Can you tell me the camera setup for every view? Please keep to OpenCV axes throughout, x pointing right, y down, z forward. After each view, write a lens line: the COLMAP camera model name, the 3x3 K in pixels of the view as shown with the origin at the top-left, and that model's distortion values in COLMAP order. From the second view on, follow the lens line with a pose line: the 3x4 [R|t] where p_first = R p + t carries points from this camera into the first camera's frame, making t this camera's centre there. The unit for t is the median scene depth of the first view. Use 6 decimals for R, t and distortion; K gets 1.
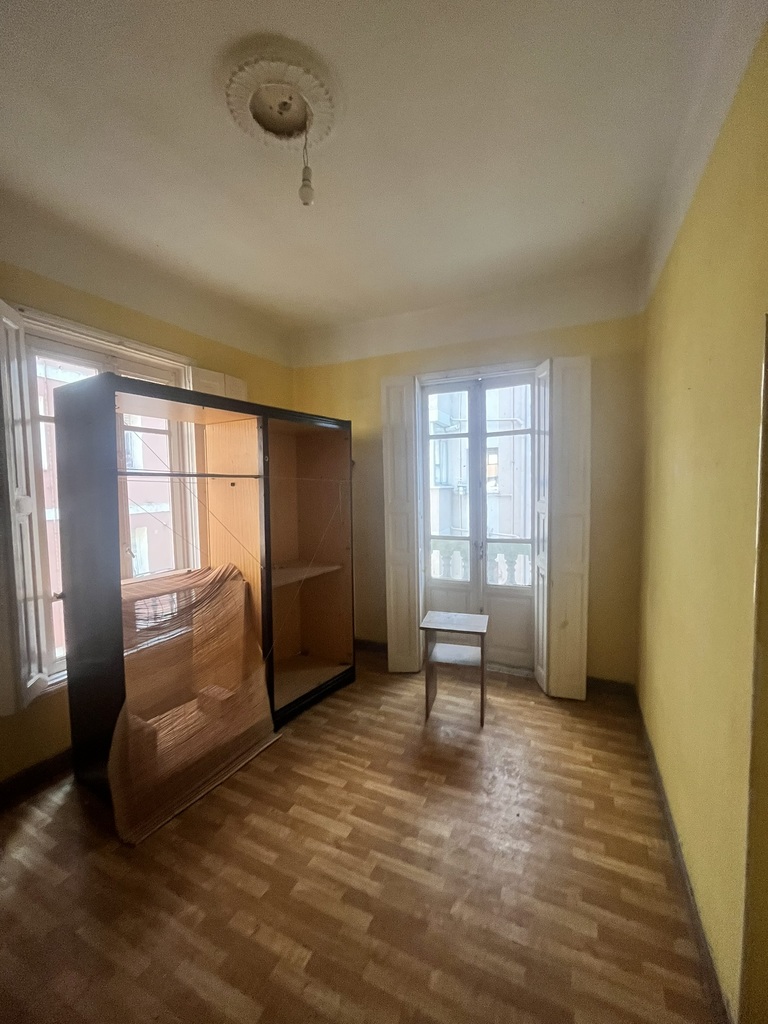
lens RADIAL K [[412.7, 0, 384.0], [0, 412.7, 510.3], [0, 0, 1]] dist [-0.012266, 0.000709]
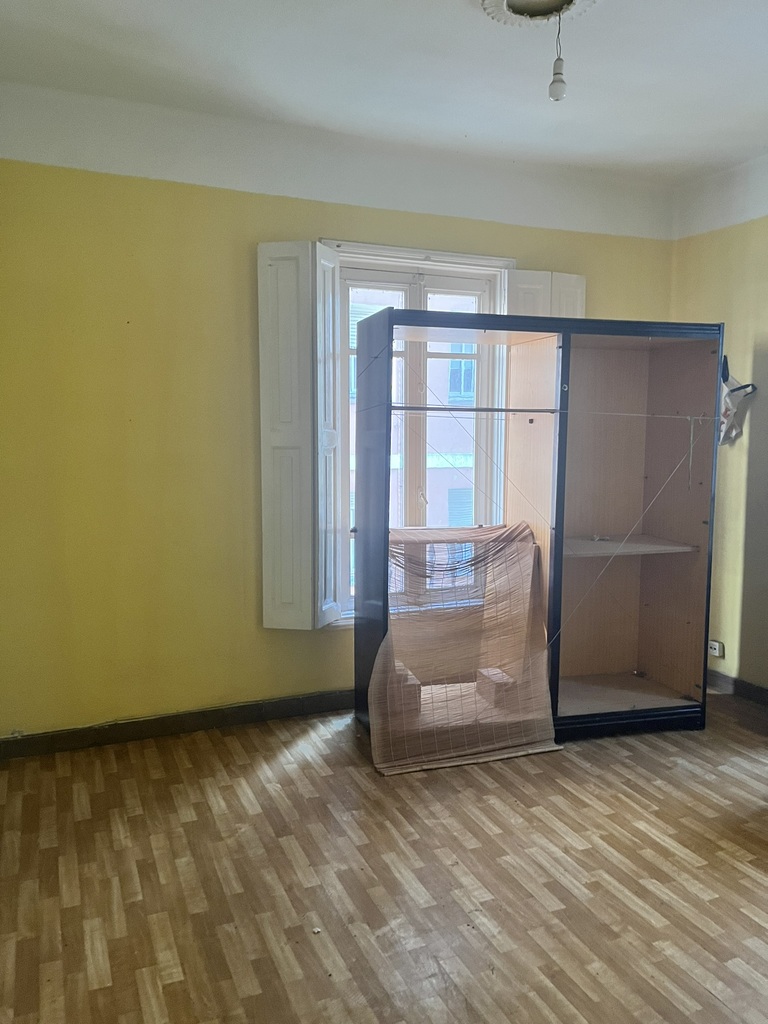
lens RADIAL K [[775.8, 0, 383.3], [0, 775.8, 514.2], [0, 0, 1]] dist [-0.070332, -0.001670]
pose [[0.742356, 0.083173, -0.664823, 0.465885], [-0.050566, 0.996390, 0.068191, 0.030885], [0.668094, -0.017004, 0.743882, -0.319648]]
